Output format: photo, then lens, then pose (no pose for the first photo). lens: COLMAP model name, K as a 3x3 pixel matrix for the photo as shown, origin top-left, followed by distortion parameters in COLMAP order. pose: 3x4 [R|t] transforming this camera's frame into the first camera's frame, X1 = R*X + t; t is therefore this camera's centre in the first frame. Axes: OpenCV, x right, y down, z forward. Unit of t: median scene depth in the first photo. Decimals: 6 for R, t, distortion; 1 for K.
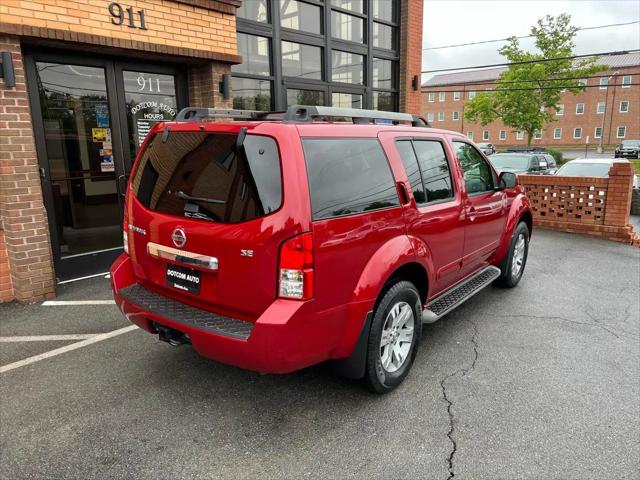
lens RADIAL K [[477.5, 0, 315.5], [0, 477.5, 242.5], [0, 0, 1]] dist [0.046118, -0.050769]
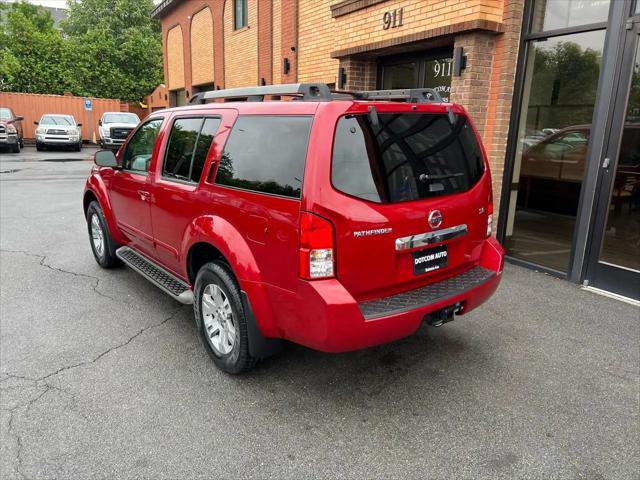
lens RADIAL K [[477.5, 0, 322.4], [0, 477.5, 242.4], [0, 0, 1]] dist [0.046118, -0.050769]
pose [[-0.308846, 0.237430, -0.921000, 0.938281], [-0.221423, 0.923785, 0.312399, -0.294352], [0.924979, 0.300414, -0.232735, 1.313873]]
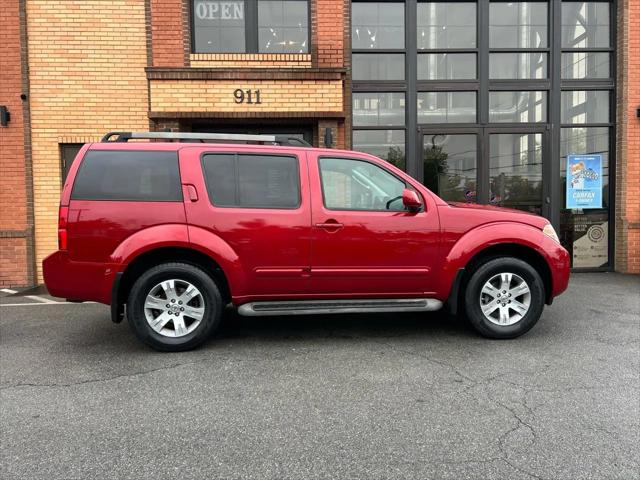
lens RADIAL K [[477.5, 0, 324.2], [0, 477.5, 239.3], [0, 0, 1]] dist [0.046118, -0.050769]
pose [[0.700147, 0.040760, -0.712834, 0.828368], [-0.151373, 0.984148, -0.092406, 0.050848], [0.697768, 0.172601, 0.695219, 0.242119]]
